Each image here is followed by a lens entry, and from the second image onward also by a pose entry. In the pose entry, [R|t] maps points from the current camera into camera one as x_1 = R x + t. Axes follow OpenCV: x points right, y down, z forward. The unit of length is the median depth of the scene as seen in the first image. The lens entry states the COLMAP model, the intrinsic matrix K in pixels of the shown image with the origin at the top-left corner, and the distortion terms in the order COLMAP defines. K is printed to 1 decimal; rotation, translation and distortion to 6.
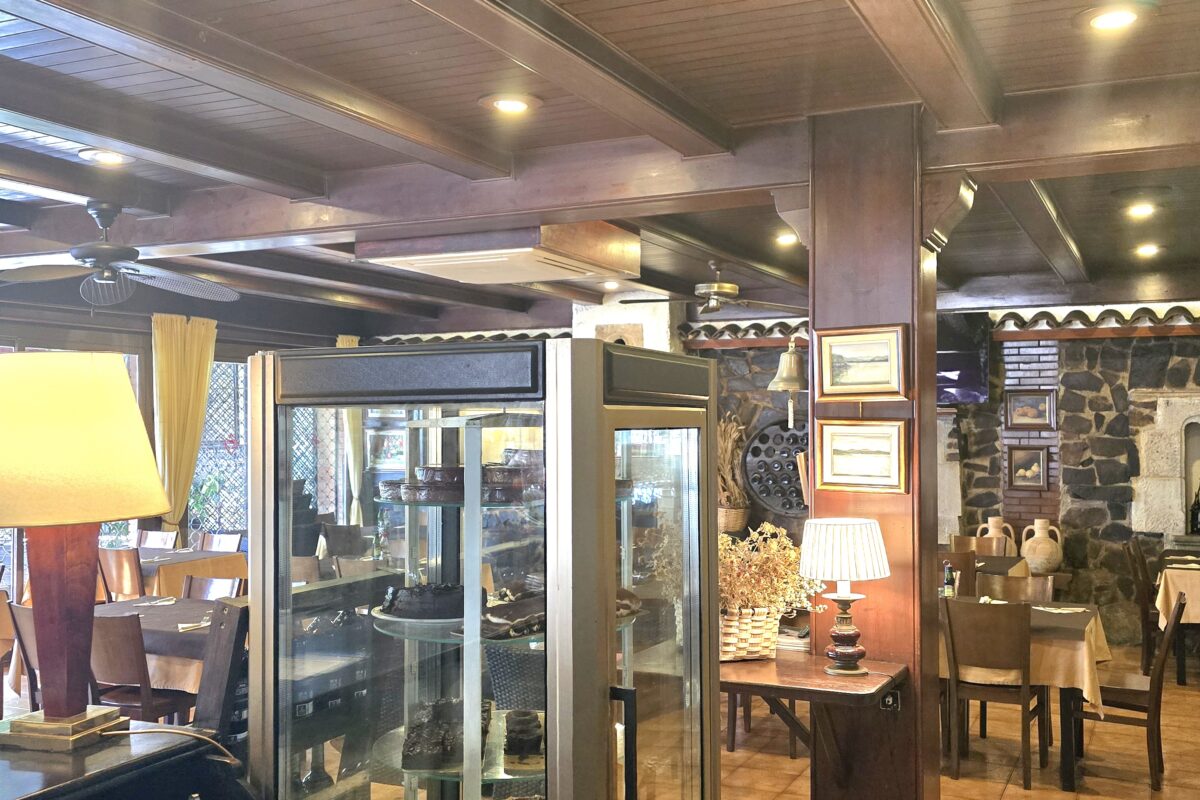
lens RADIAL K [[1178.5, 0, 600.0], [0, 1178.5, 400.0], [0, 0, 1]] dist [0.120450, -0.216083]
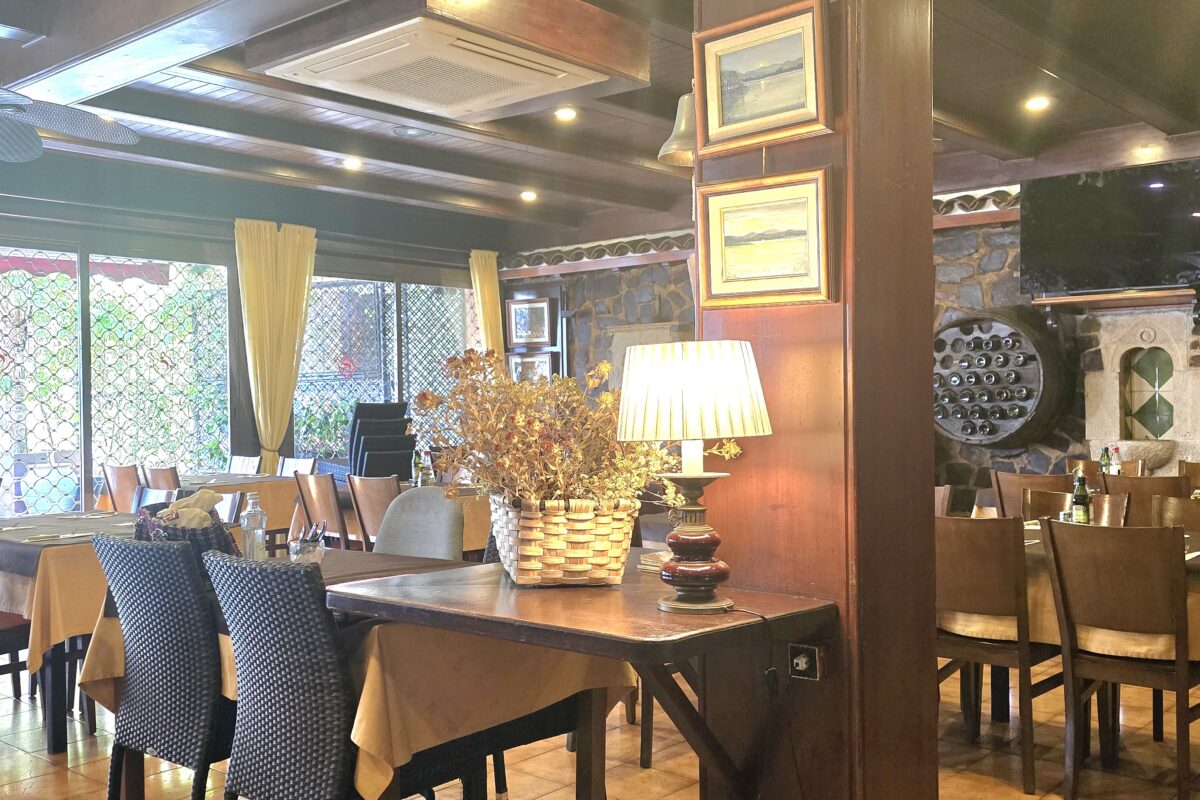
lens RADIAL K [[1178.5, 0, 600.0], [0, 1178.5, 400.0], [0, 0, 1]] dist [0.120450, -0.216083]
pose [[0.965090, -0.008506, -0.261782, 0.255978], [0.014988, 0.999628, 0.022775, 0.095703], [0.261491, -0.025903, 0.964858, 0.366438]]
